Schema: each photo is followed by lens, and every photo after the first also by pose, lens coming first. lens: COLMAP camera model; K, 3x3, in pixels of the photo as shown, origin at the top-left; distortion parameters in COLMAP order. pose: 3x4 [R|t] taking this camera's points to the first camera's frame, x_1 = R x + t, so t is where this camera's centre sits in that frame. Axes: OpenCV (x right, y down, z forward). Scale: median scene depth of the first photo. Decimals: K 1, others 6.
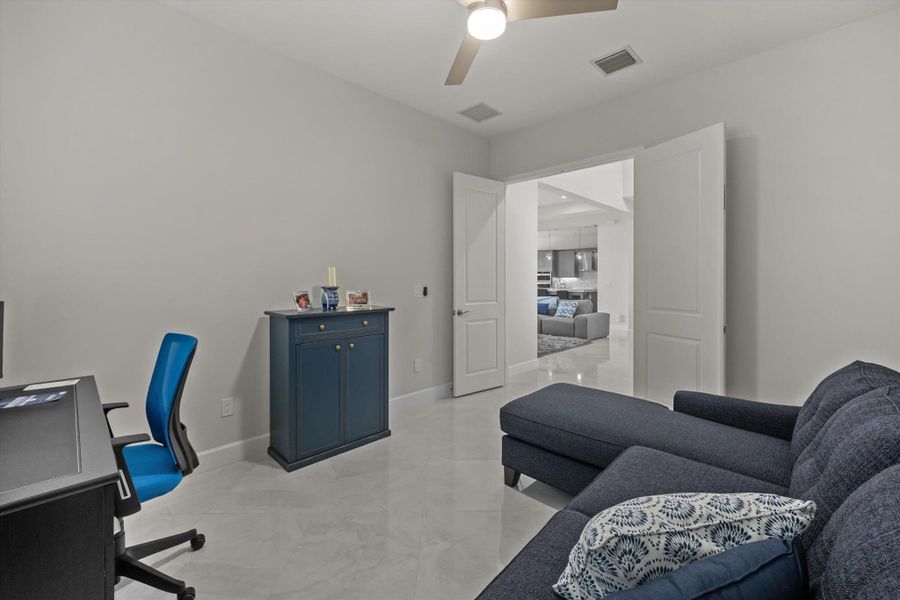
lens RADIAL K [[379.9, 0, 450.0], [0, 379.9, 301.8], [0, 0, 1]] dist [0.002749, 0.000331]
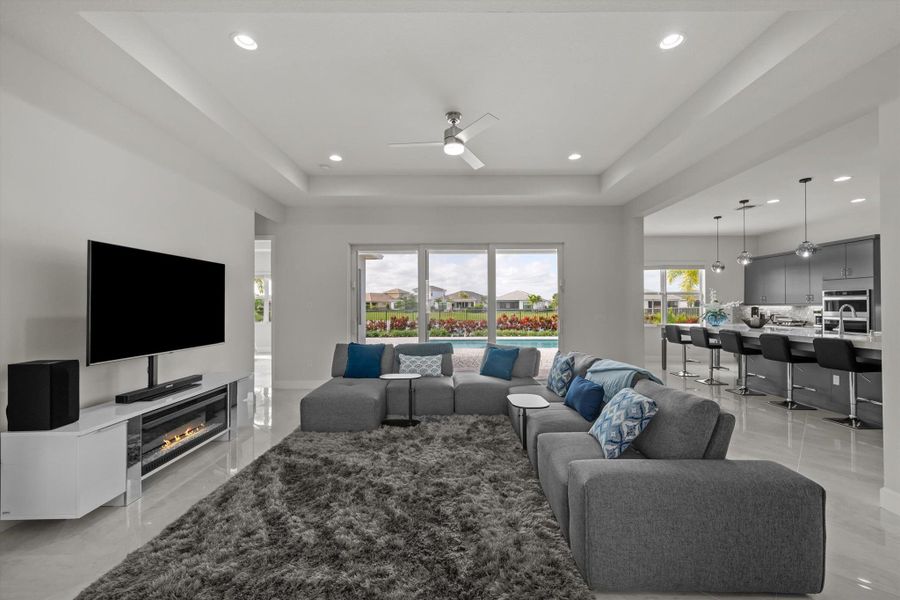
lens RADIAL K [[379.9, 0, 450.0], [0, 379.9, 301.8], [0, 0, 1]] dist [0.002749, 0.000331]
pose [[0.706506, -0.003549, -0.707698, 0.266639], [-0.043838, 0.997848, -0.048768, -0.031632], [0.706348, 0.065479, 0.704830, 0.451721]]
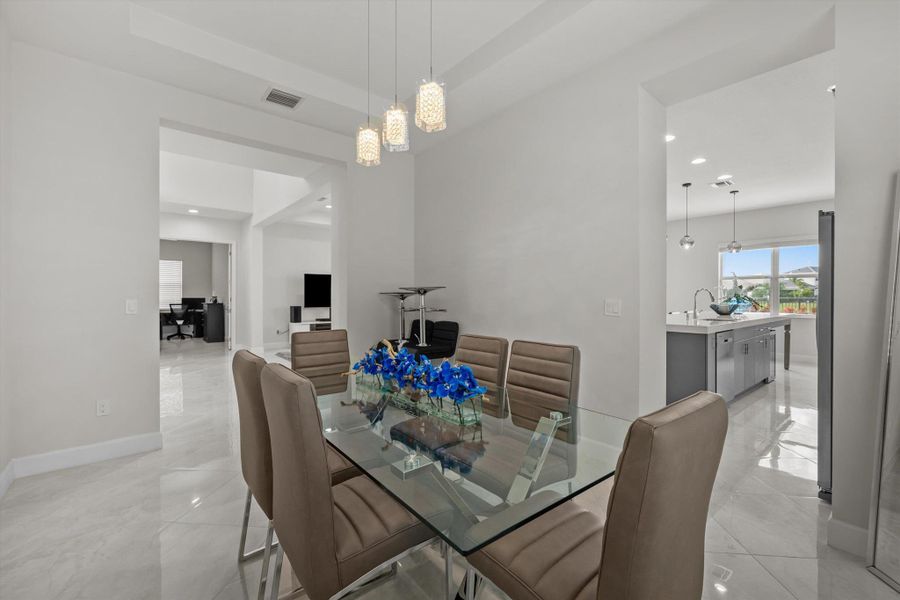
lens RADIAL K [[379.9, 0, 450.0], [0, 379.9, 301.8], [0, 0, 1]] dist [0.002749, 0.000331]
pose [[-0.089912, 0.022165, -0.995703, 0.658101], [-0.057496, 0.997969, 0.027407, -0.046880], [0.994289, 0.059713, -0.088455, 0.774633]]
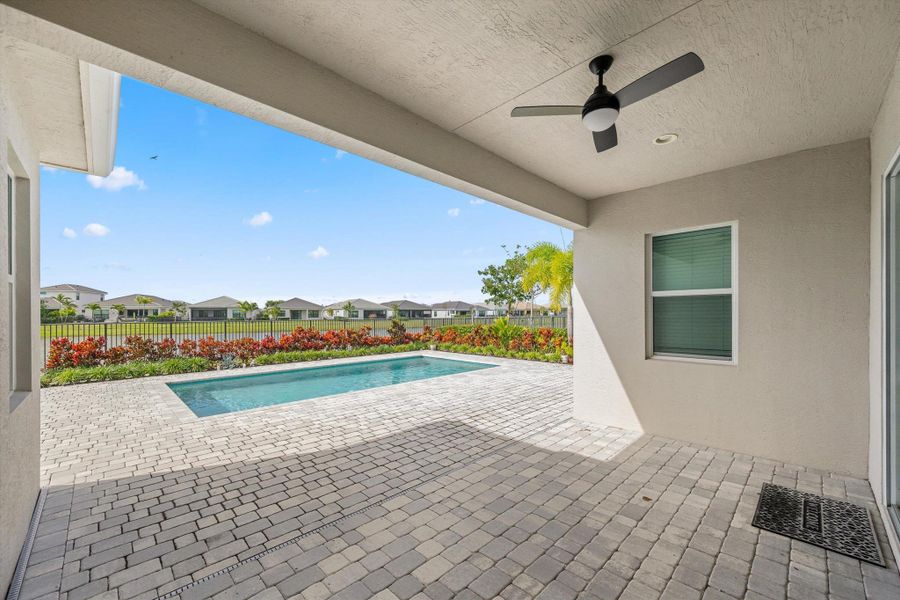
lens RADIAL K [[360.4, 0, 451.7], [0, 360.4, 313.4], [0, 0, 1]] dist [-0.000153, -0.000004]
pose [[0.999899, 0.004515, -0.013450, -0.201372], [-0.005323, 0.998146, -0.060637, -0.046726], [0.013152, 0.060702, 0.998069, 0.691659]]
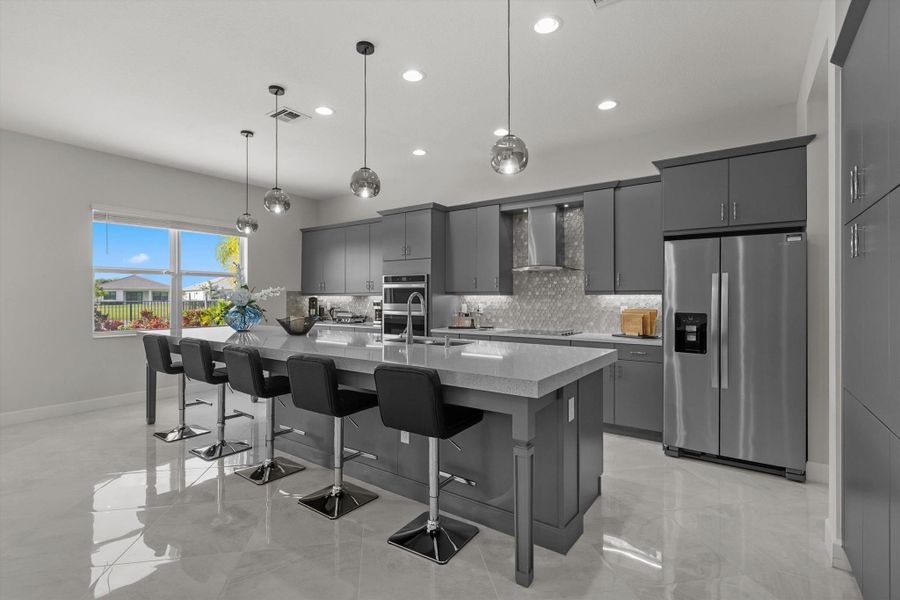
lens RADIAL K [[420.6, 0, 458.6], [0, 420.6, 295.7], [0, 0, 1]] dist [-0.001731, -0.000205]
pose [[0.984126, 0.008332, 0.177274, 0.258339], [0.002948, 0.997992, -0.063273, -0.046426], [-0.177446, 0.062791, 0.982125, 0.741731]]
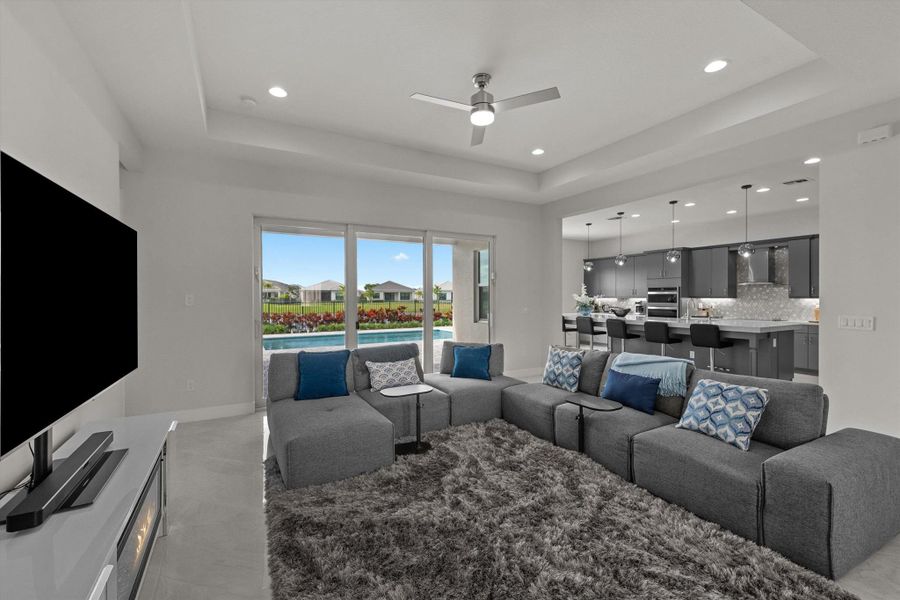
lens RADIAL K [[386.9, 0, 452.1], [0, 386.9, 298.2], [0, 0, 1]] dist [0.001000, 0.000027]
pose [[0.960118, 0.005599, -0.279540, 0.119419], [-0.020406, 0.998536, -0.050085, -0.031934], [0.278850, 0.053792, 0.958827, 0.411272]]
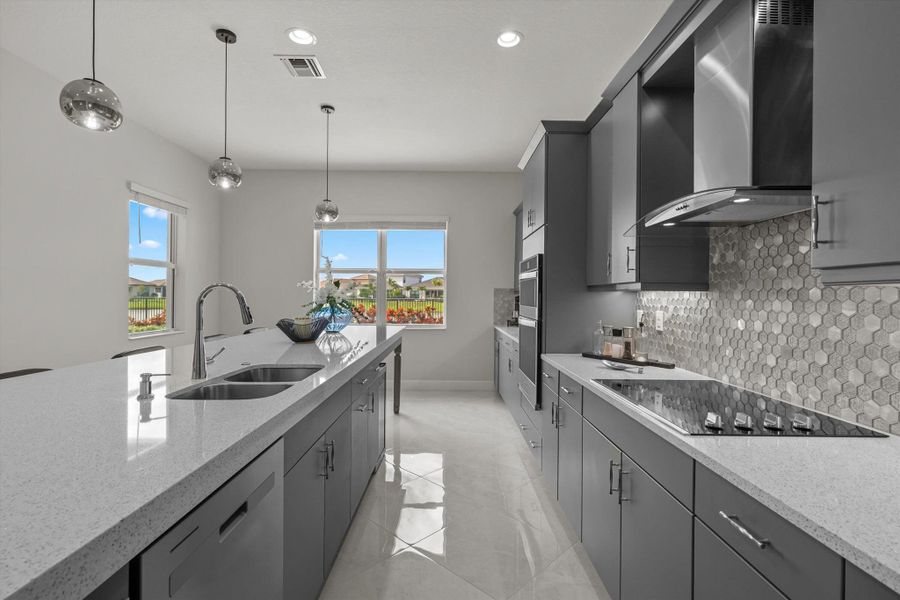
lens RADIAL K [[432.9, 0, 452.7], [0, 432.9, 293.4], [0, 0, 1]] dist [-0.000153, 0.000038]
pose [[0.710459, 0.010142, -0.703665, 0.419695], [-0.056257, 0.997515, -0.042423, -0.058531], [0.701486, 0.069726, 0.709264, 0.936585]]
